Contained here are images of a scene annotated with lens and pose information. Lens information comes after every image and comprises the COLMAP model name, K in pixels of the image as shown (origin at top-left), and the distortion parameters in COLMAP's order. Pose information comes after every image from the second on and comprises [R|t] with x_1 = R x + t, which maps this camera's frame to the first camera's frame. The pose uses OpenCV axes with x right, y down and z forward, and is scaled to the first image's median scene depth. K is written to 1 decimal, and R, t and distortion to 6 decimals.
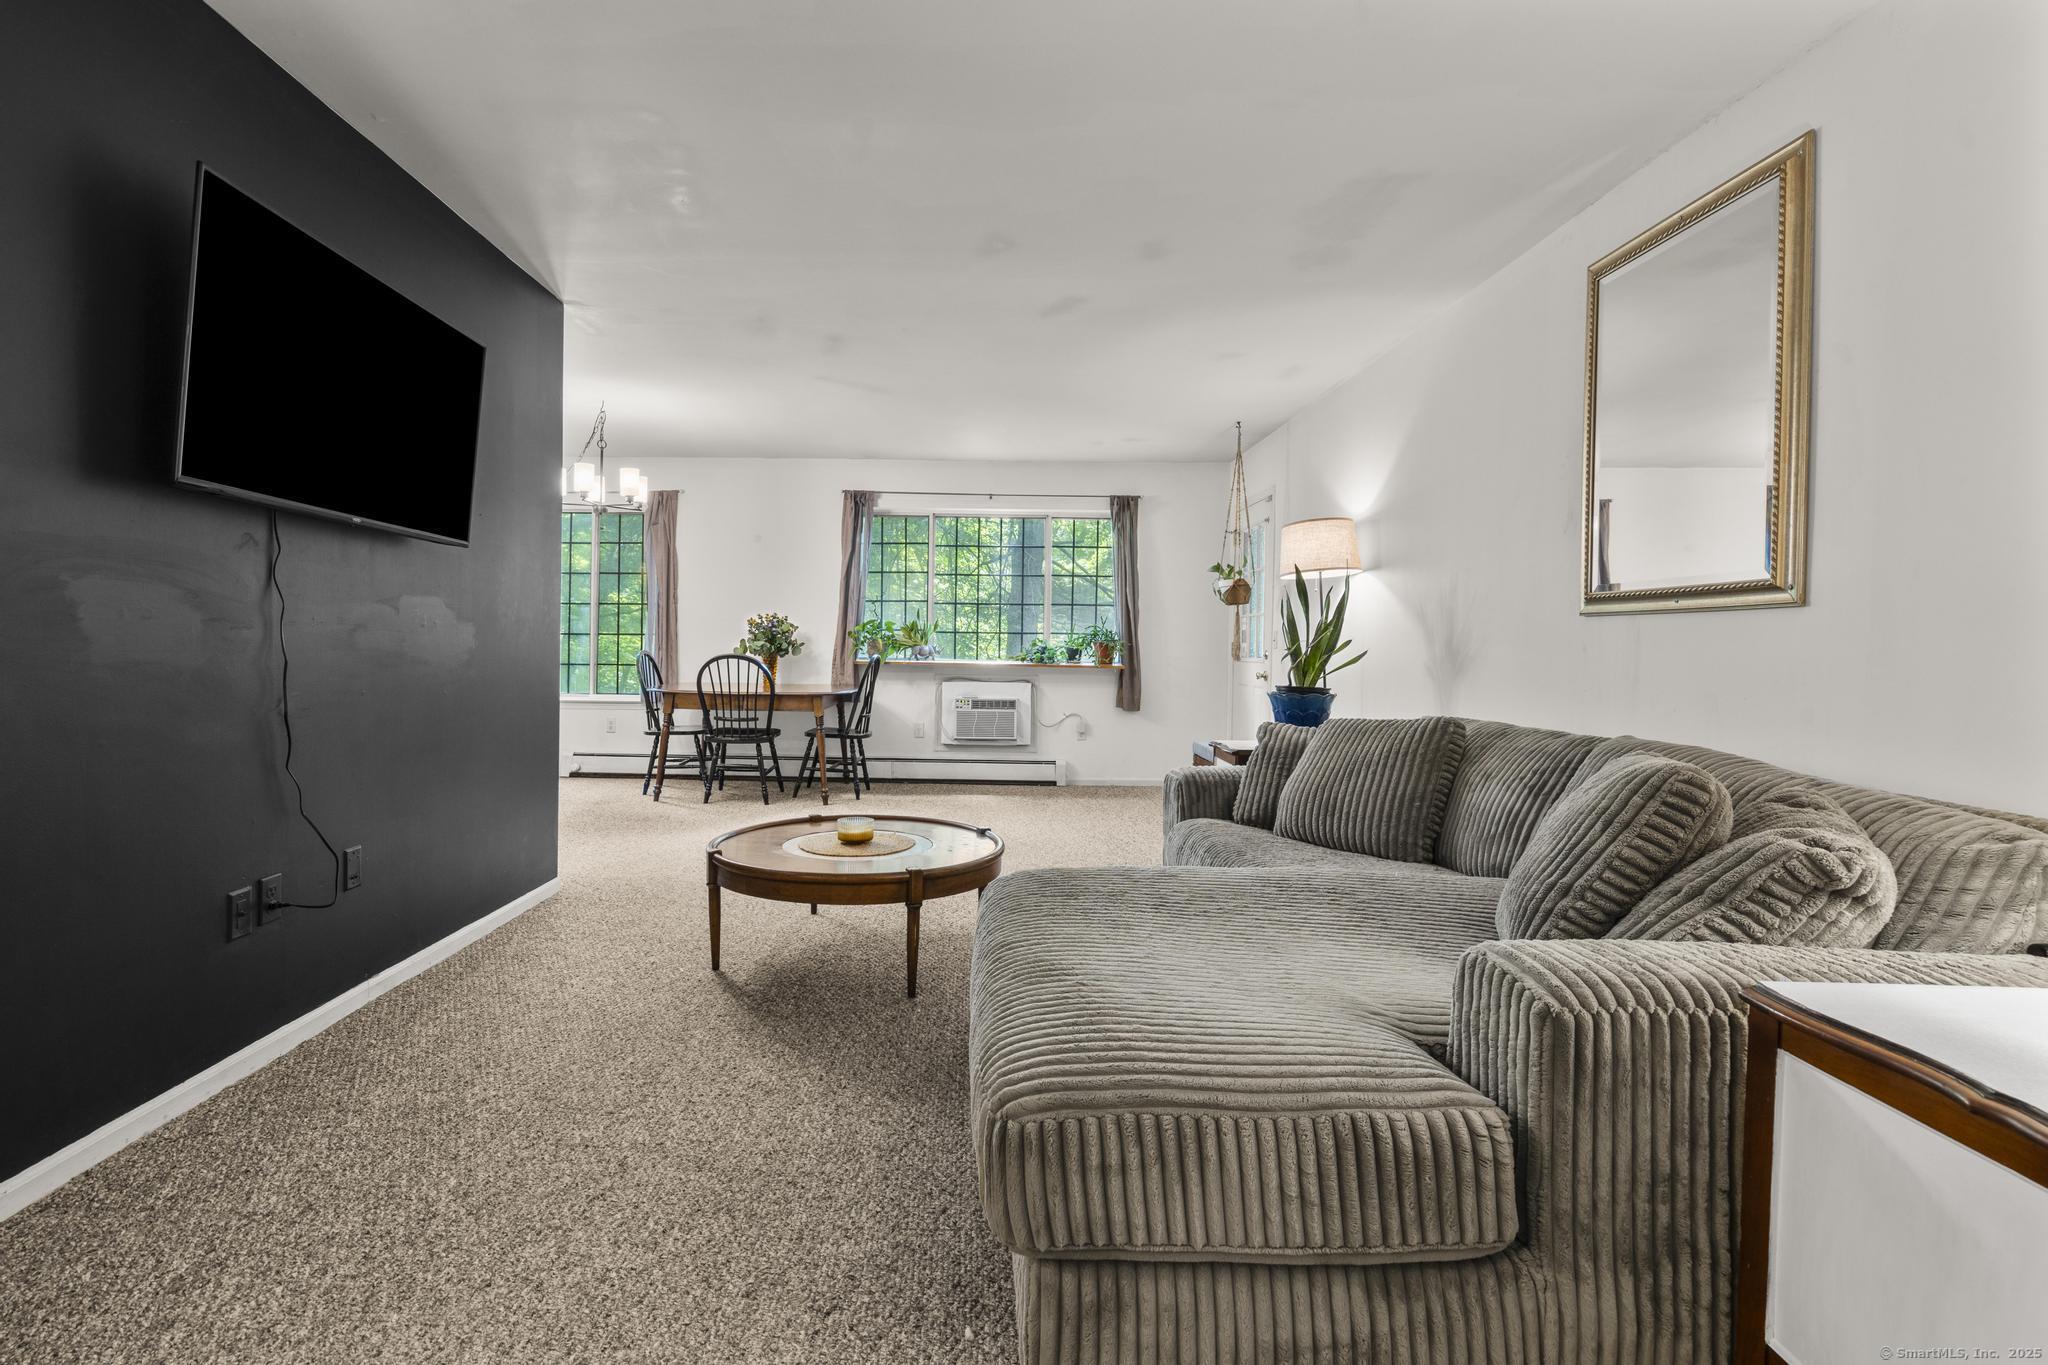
lens RADIAL K [[946.4, 0, 955.9], [0, 946.4, 648.2], [0, 0, 1]] dist [0.000576, 0.000808]
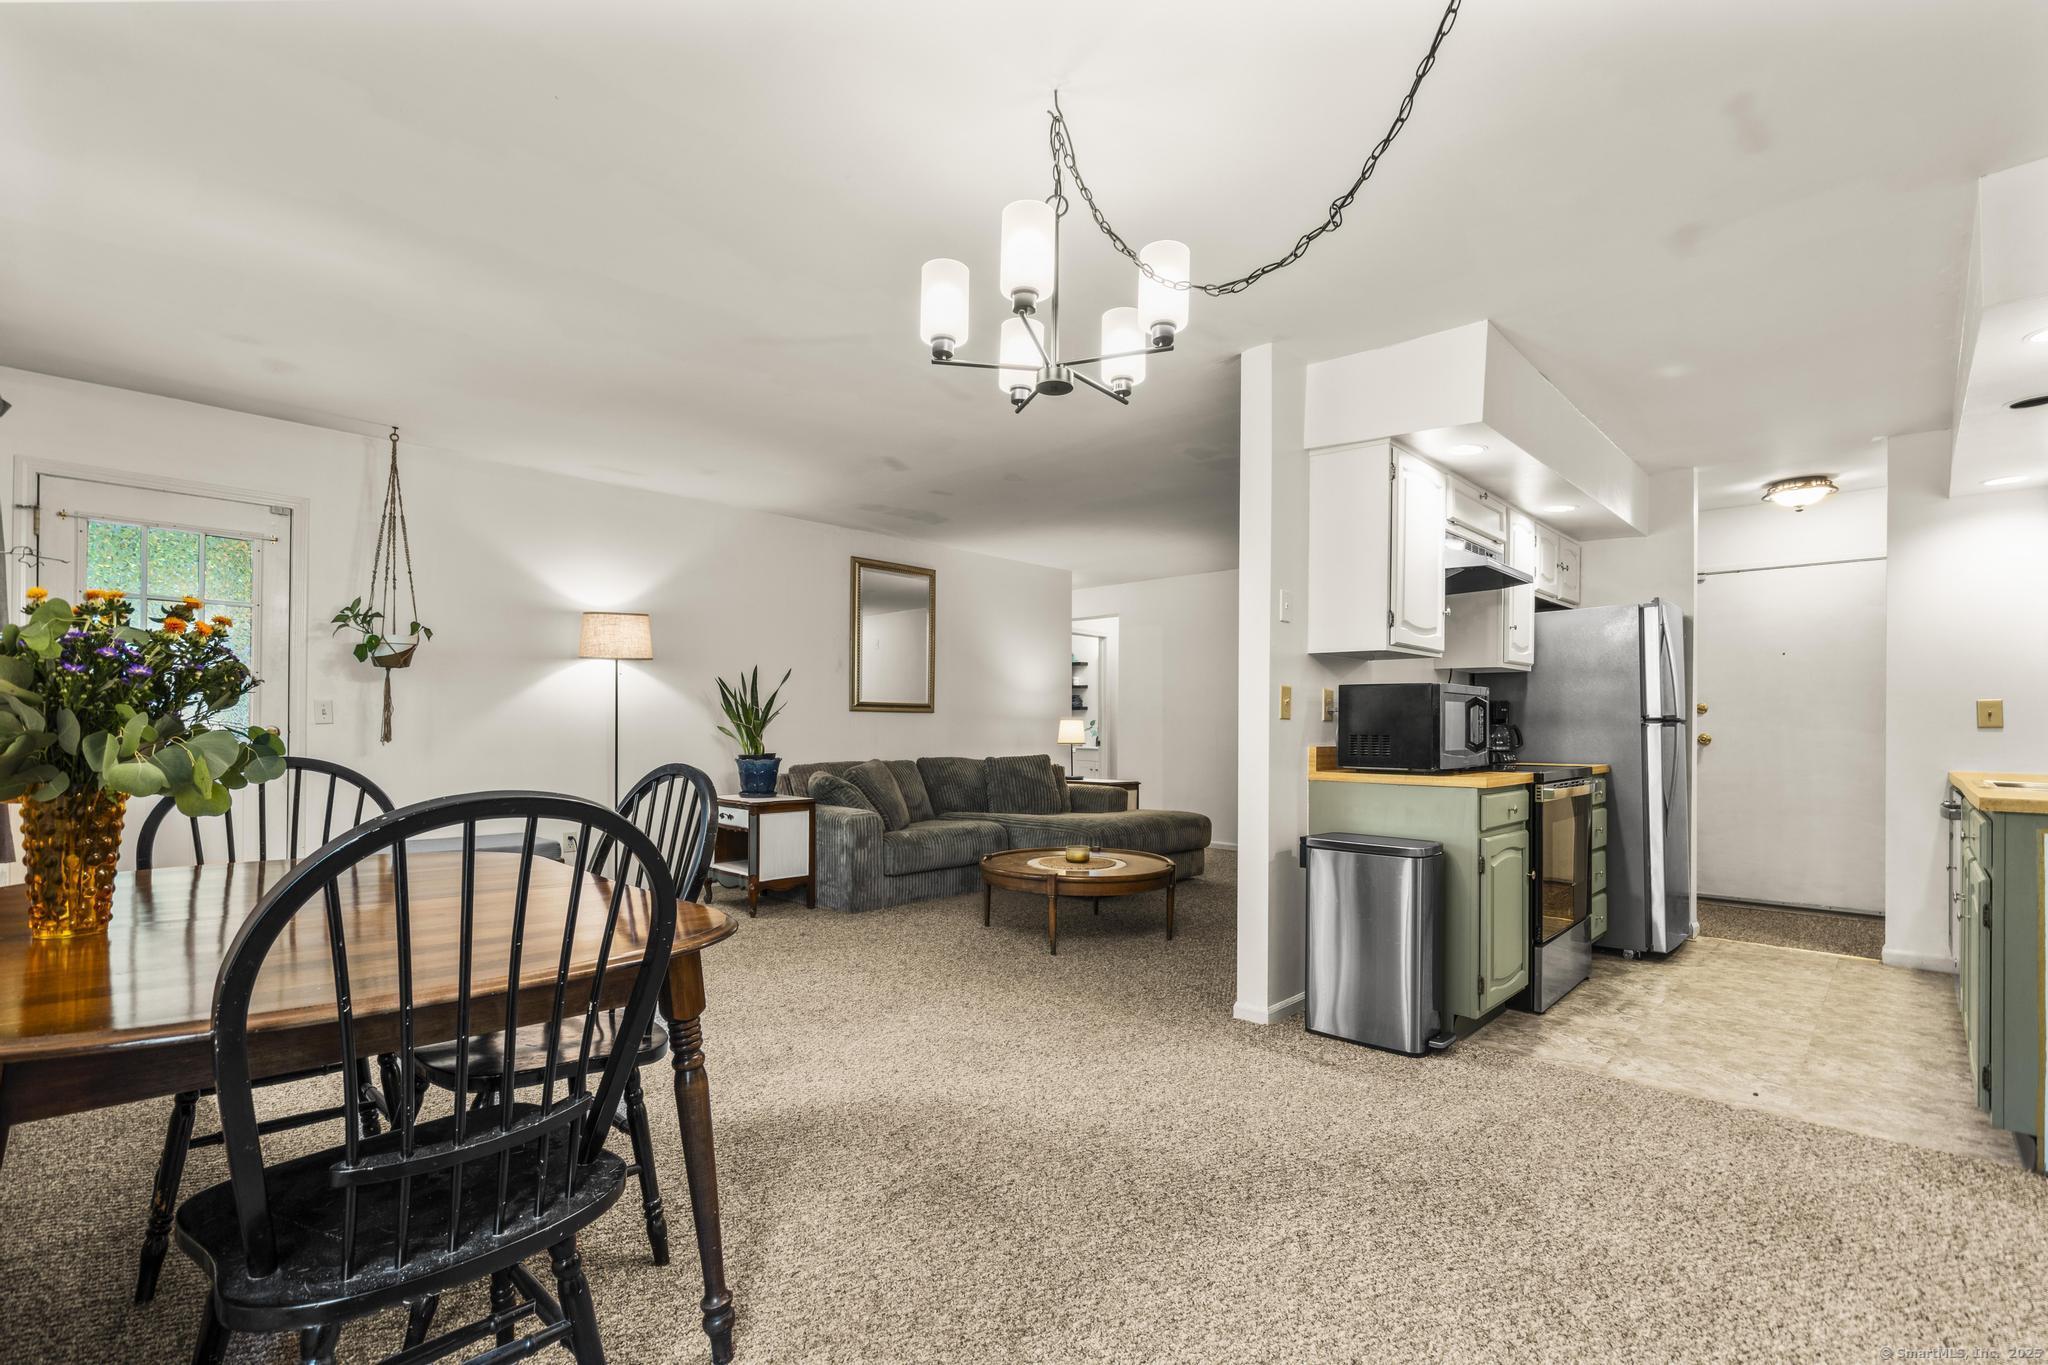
lens RADIAL K [[932.0, 0, 1017.6], [0, 932.0, 723.6], [0, 0, 1]] dist [0.001368, -0.000251]
pose [[-0.735123, -0.016251, 0.677739, -0.523381], [-0.014897, 0.999858, 0.007817, -0.012925], [-0.677770, -0.004350, -0.735261, 1.086047]]
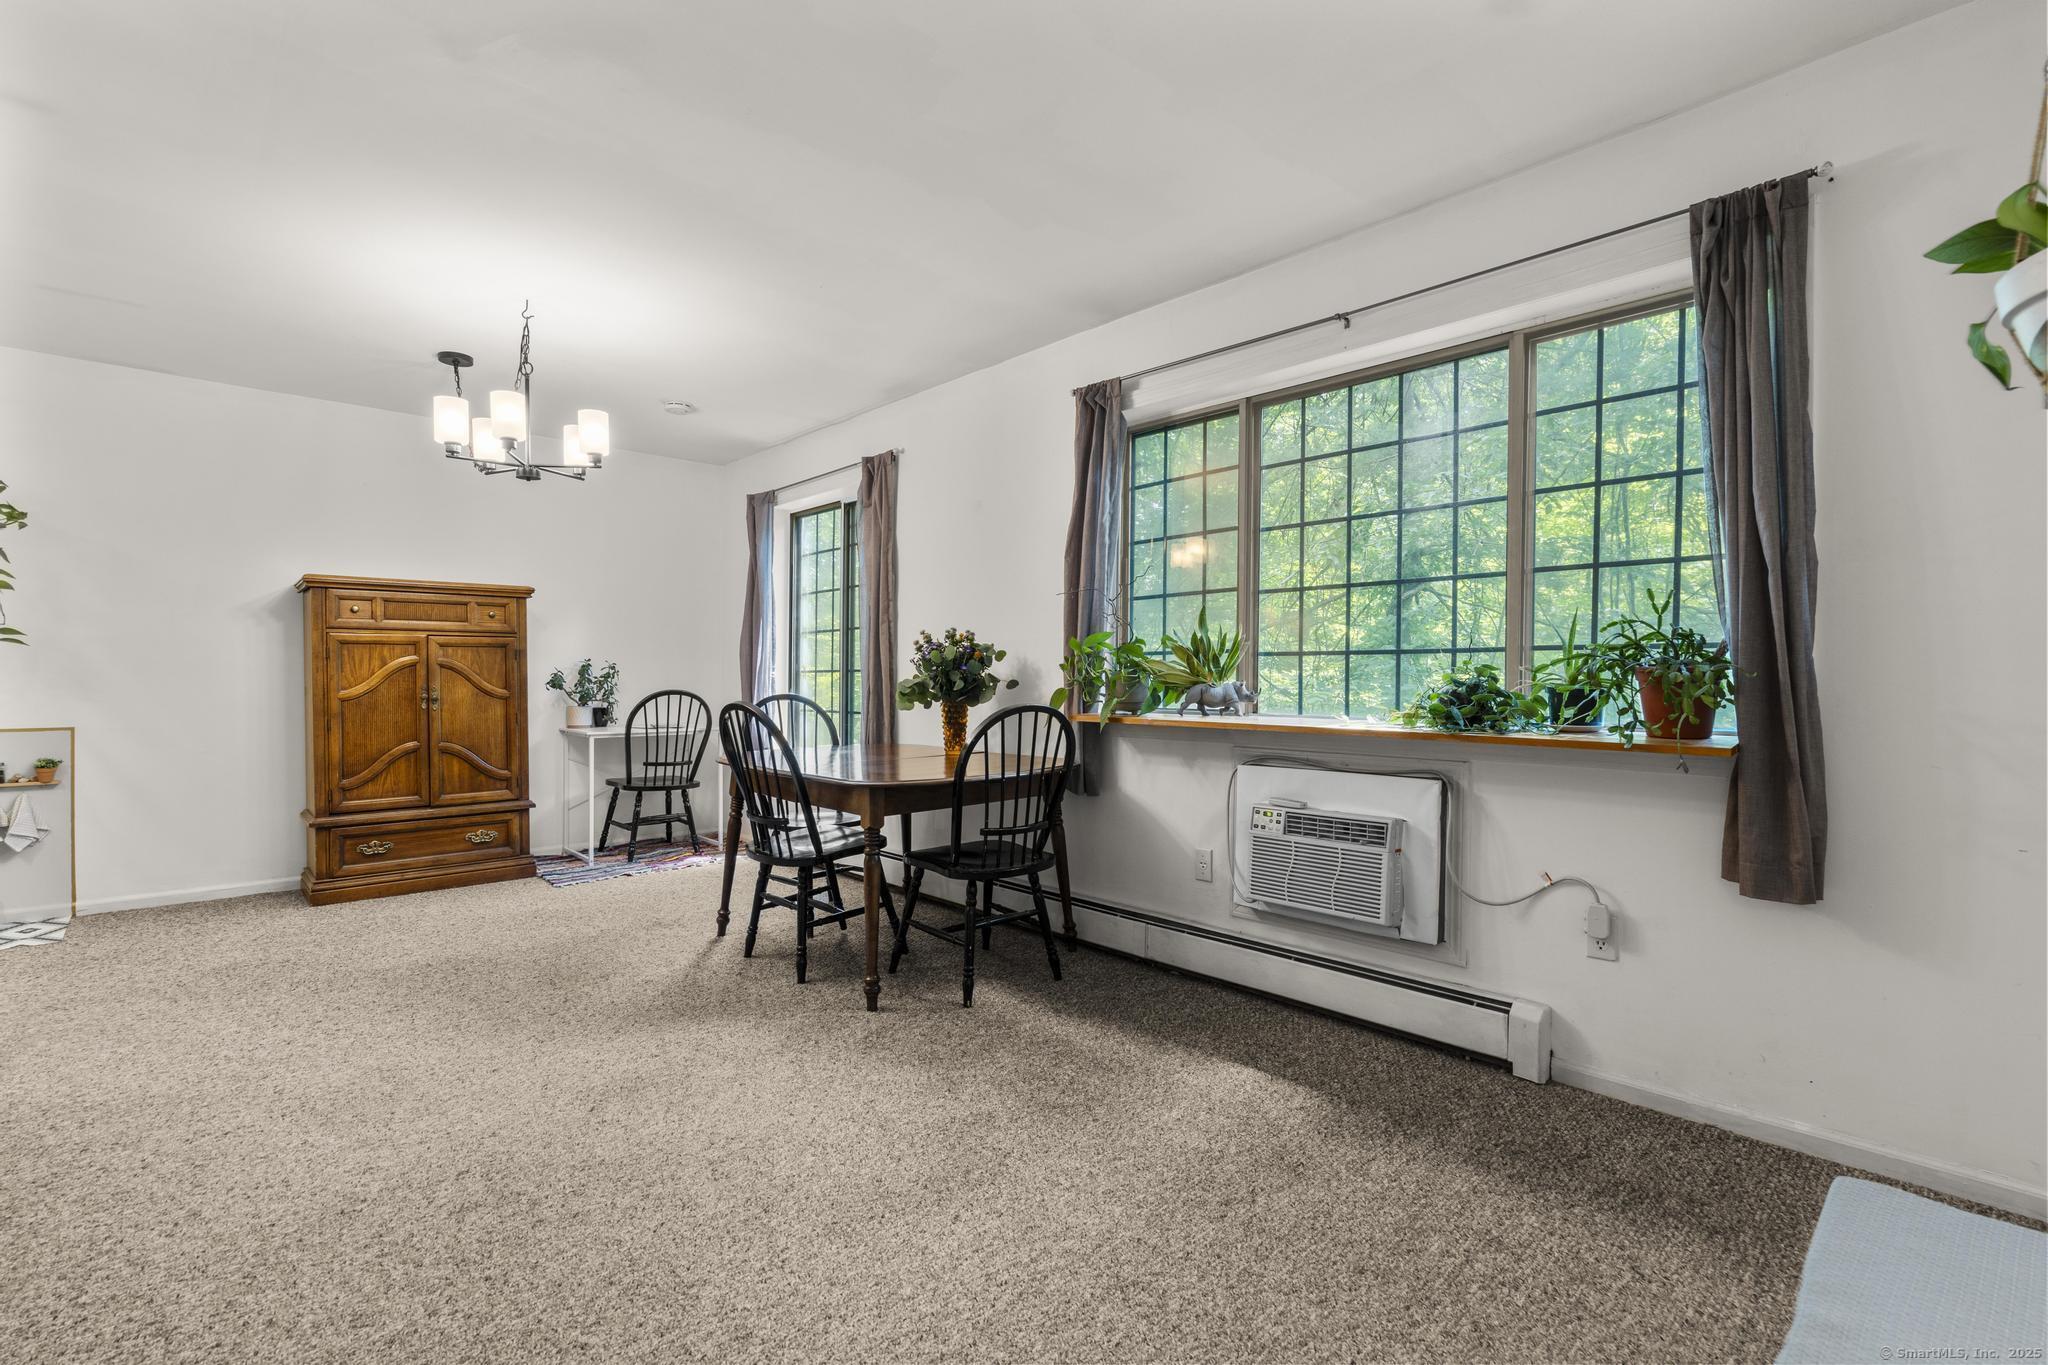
lens RADIAL K [[916.2, 0, 1019.0], [0, 916.2, 684.4], [0, 0, 1]] dist [-0.007712, 0.003788]
pose [[0.697916, -0.006222, -0.716152, 0.246857], [0.004395, 0.999981, -0.004405, -0.001048], [0.716166, -0.000073, 0.697930, 0.687232]]
